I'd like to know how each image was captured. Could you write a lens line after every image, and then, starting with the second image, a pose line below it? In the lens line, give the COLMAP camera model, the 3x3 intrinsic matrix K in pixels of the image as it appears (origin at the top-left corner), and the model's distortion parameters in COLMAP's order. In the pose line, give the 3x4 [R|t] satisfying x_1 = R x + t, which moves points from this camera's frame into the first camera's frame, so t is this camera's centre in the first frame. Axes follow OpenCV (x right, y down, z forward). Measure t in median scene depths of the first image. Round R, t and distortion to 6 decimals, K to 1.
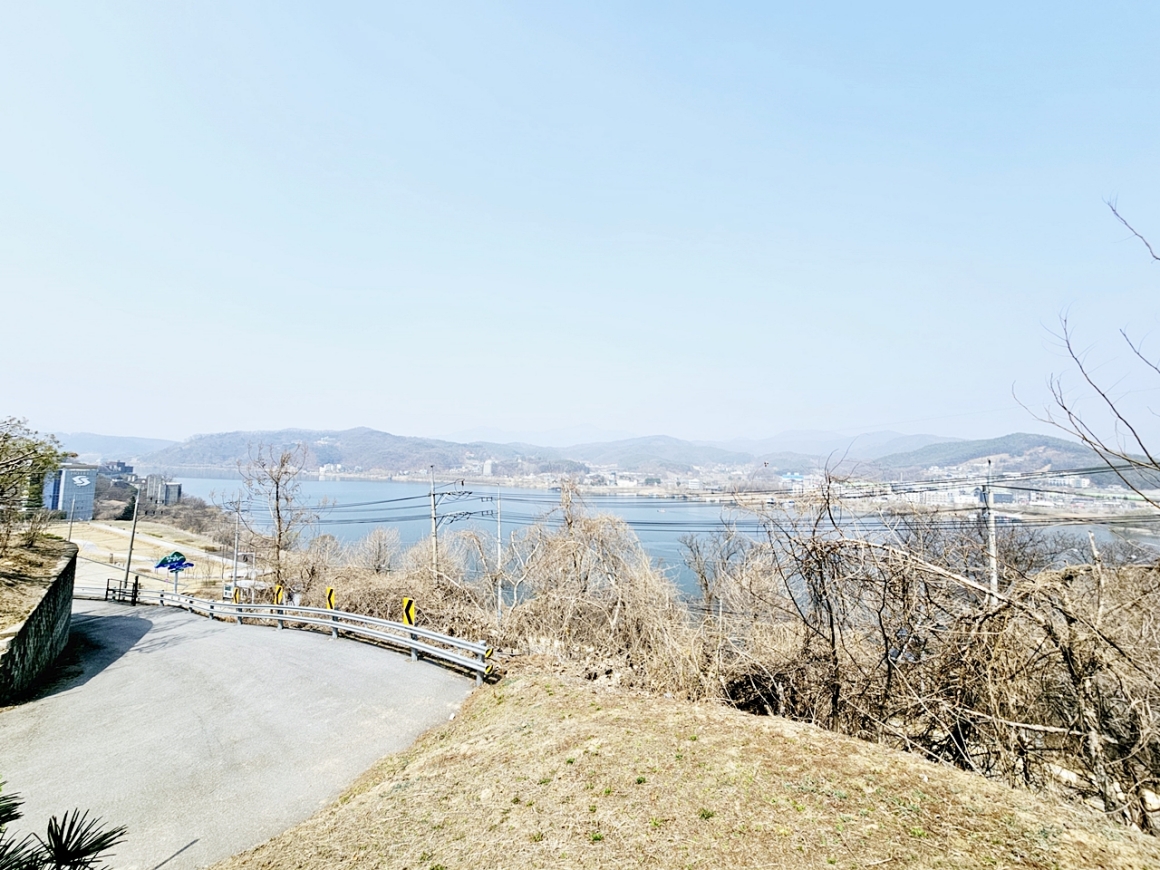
lens RADIAL K [[470.6, 0, 579.2], [0, 470.6, 432.0], [0, 0, 1]] dist [-0.006285, 0.001761]
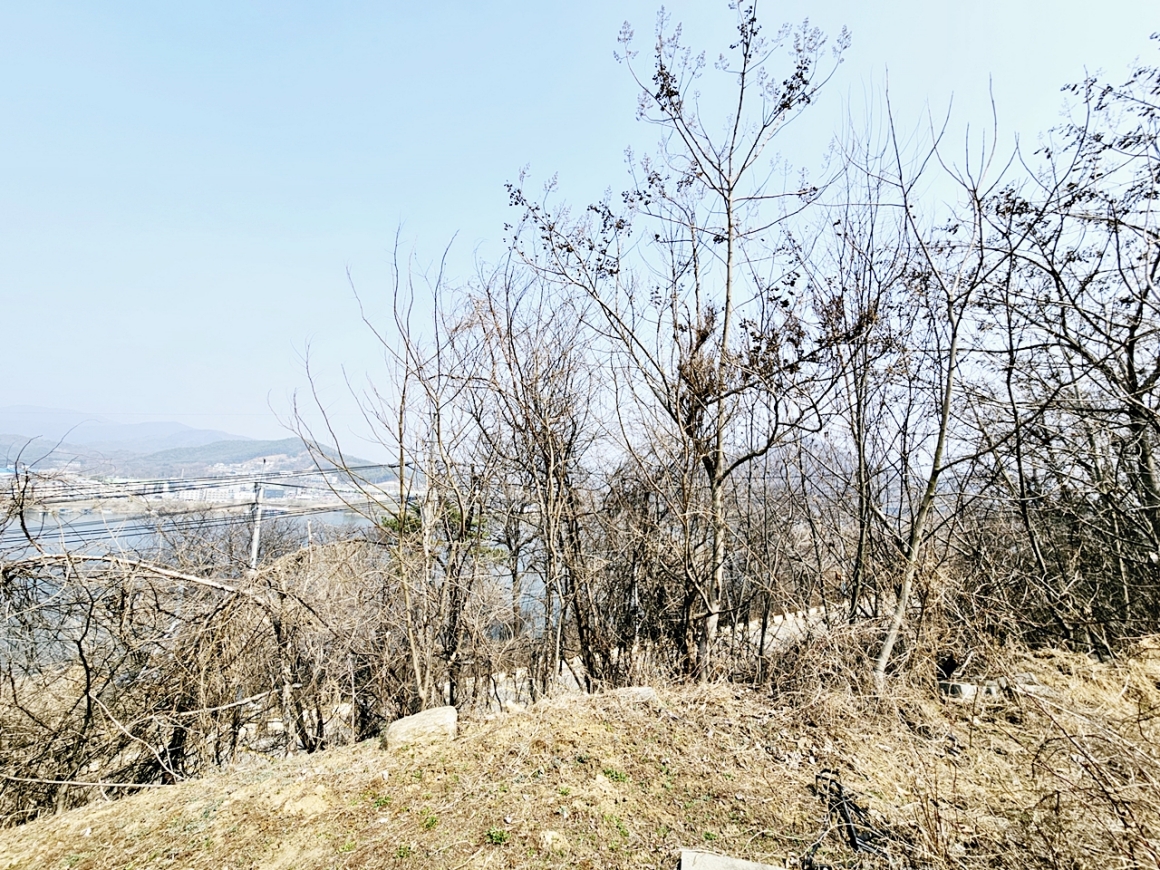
lens RADIAL K [[470.6, 0, 578.6], [0, 470.6, 433.1], [0, 0, 1]] dist [-0.006285, 0.001761]
pose [[0.270500, 0.095909, 0.957931, 0.012517], [-0.104796, 0.992046, -0.069732, -0.001171], [-0.956999, -0.081524, 0.278399, -0.003280]]
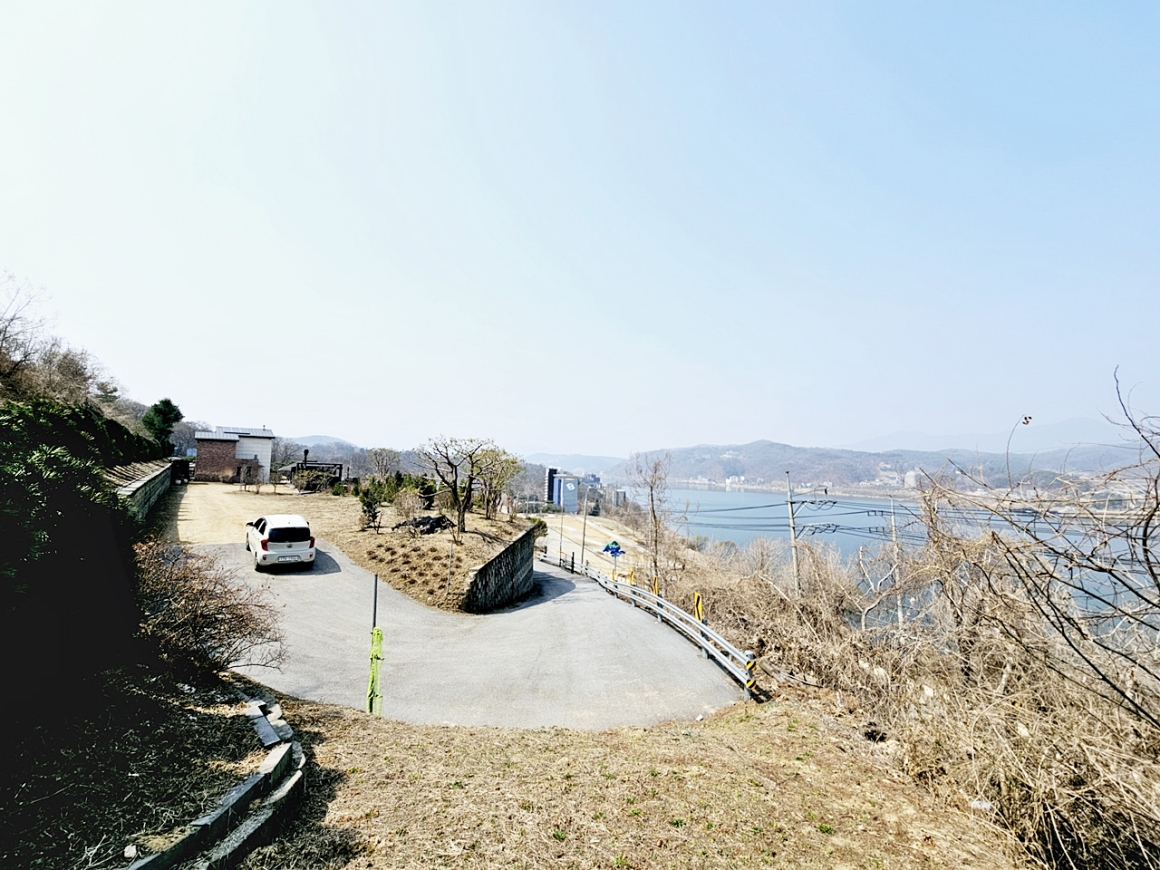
lens RADIAL K [[470.6, 0, 579.9], [0, 470.6, 435.3], [0, 0, 1]] dist [-0.006285, 0.001761]
pose [[0.691563, -0.060578, -0.719771, 0.092649], [0.046763, 0.998141, -0.039077, 0.017979], [0.720800, -0.006635, 0.693111, 0.052246]]
